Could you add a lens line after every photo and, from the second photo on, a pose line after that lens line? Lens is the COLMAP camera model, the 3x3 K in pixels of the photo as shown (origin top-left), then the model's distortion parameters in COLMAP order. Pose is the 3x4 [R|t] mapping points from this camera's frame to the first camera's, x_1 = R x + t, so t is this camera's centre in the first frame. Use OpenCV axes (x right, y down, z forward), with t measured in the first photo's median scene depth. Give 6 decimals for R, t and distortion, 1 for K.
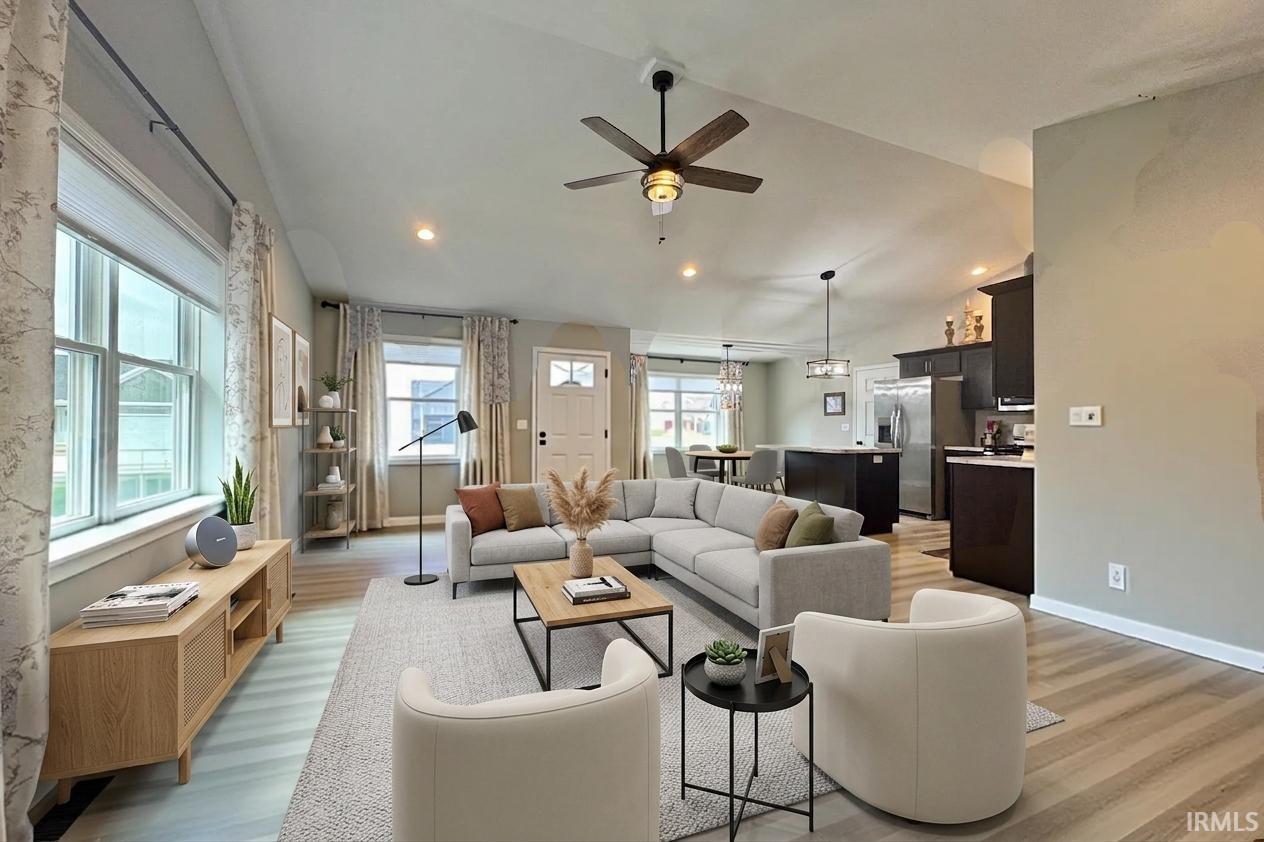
lens RADIAL K [[504.3, 0, 635.4], [0, 504.3, 421.6], [0, 0, 1]] dist [0.000730, -0.000064]
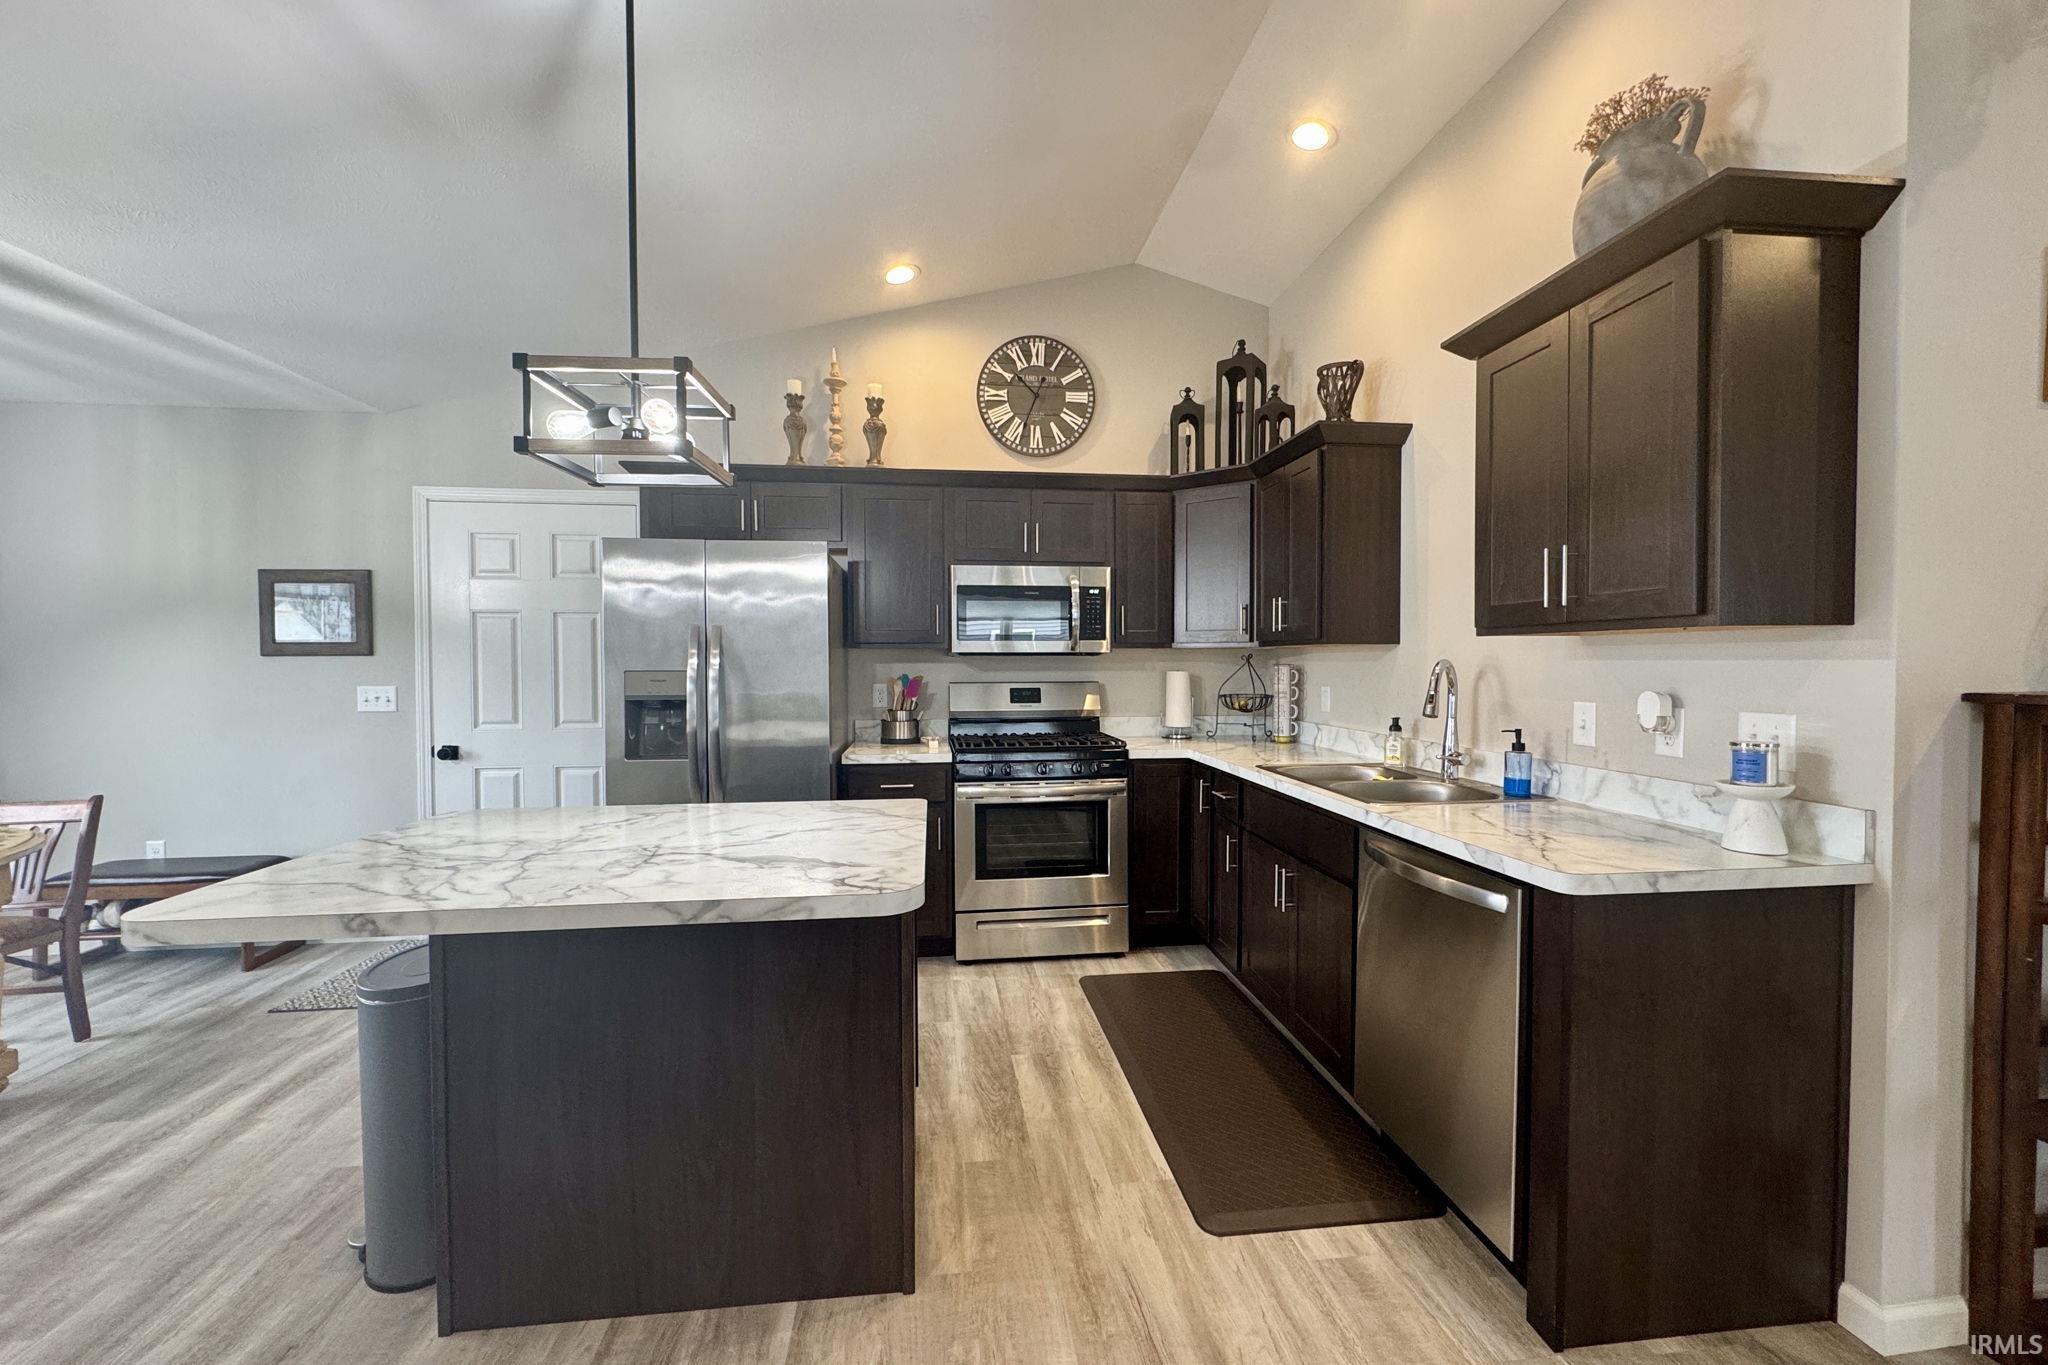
lens RADIAL K [[814.0, 0, 1027.0], [0, 814.0, 681.5], [0, 0, 1]] dist [-0.000808, 0.000447]
pose [[0.280490, -0.032689, 0.959300, 0.151685], [-0.001755, 0.999401, 0.034569, -0.024278], [-0.959855, -0.011380, 0.280264, 0.908261]]
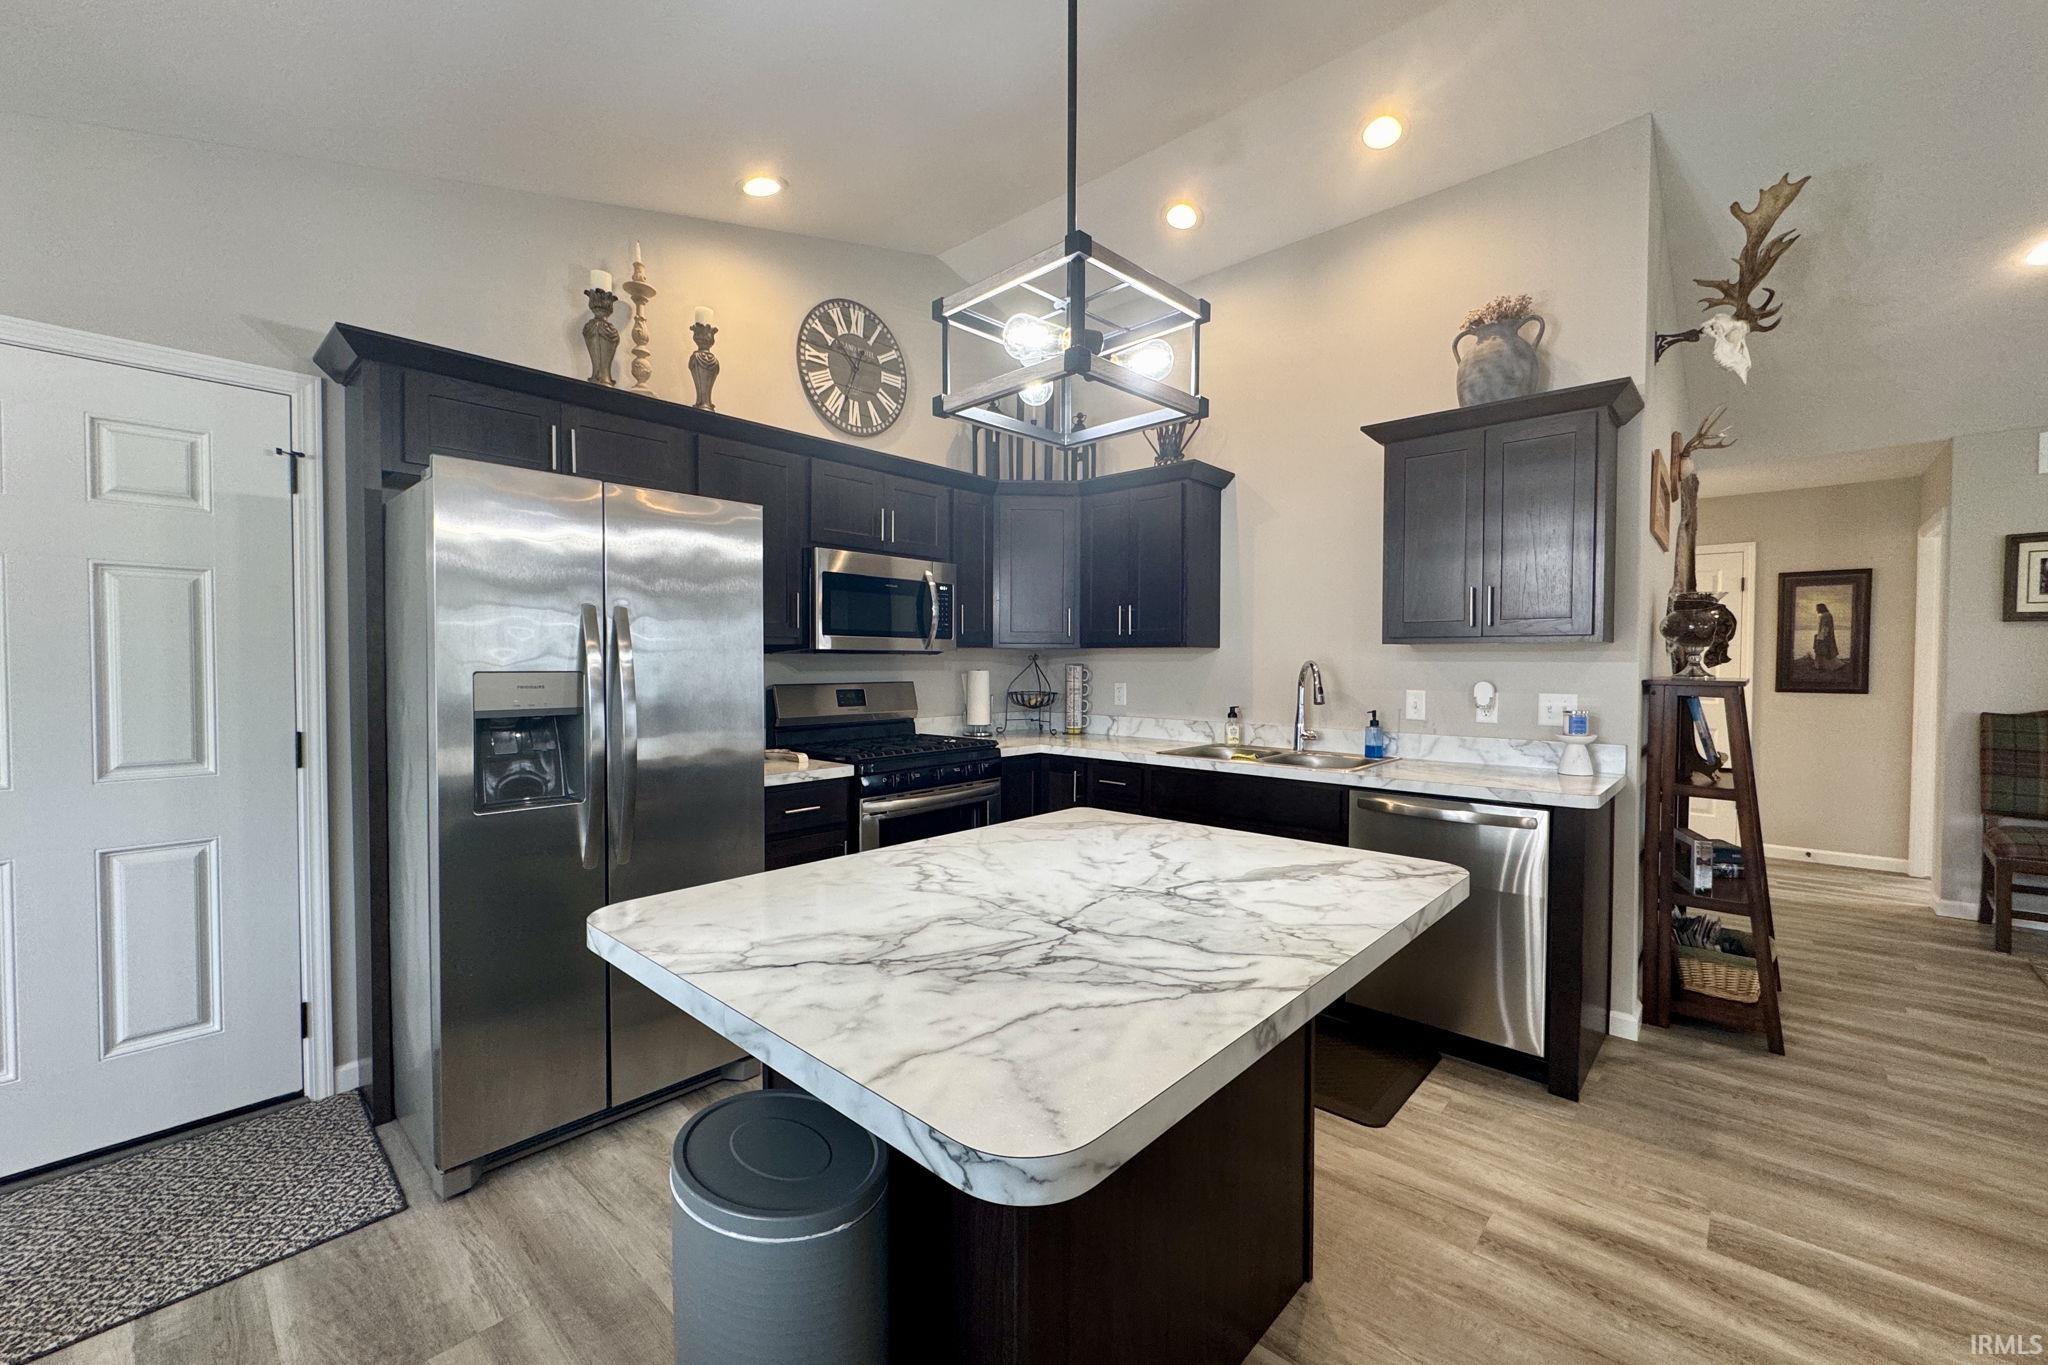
lens RADIAL K [[815.2, 0, 1025.7], [0, 815.2, 681.2], [0, 0, 1]] dist [-0.001049, 0.000446]
pose [[-0.411950, -0.030436, 0.910698, 0.197215], [-0.012125, 0.999537, 0.027920, -0.019736], [-0.911126, 0.000460, -0.412129, 1.299595]]
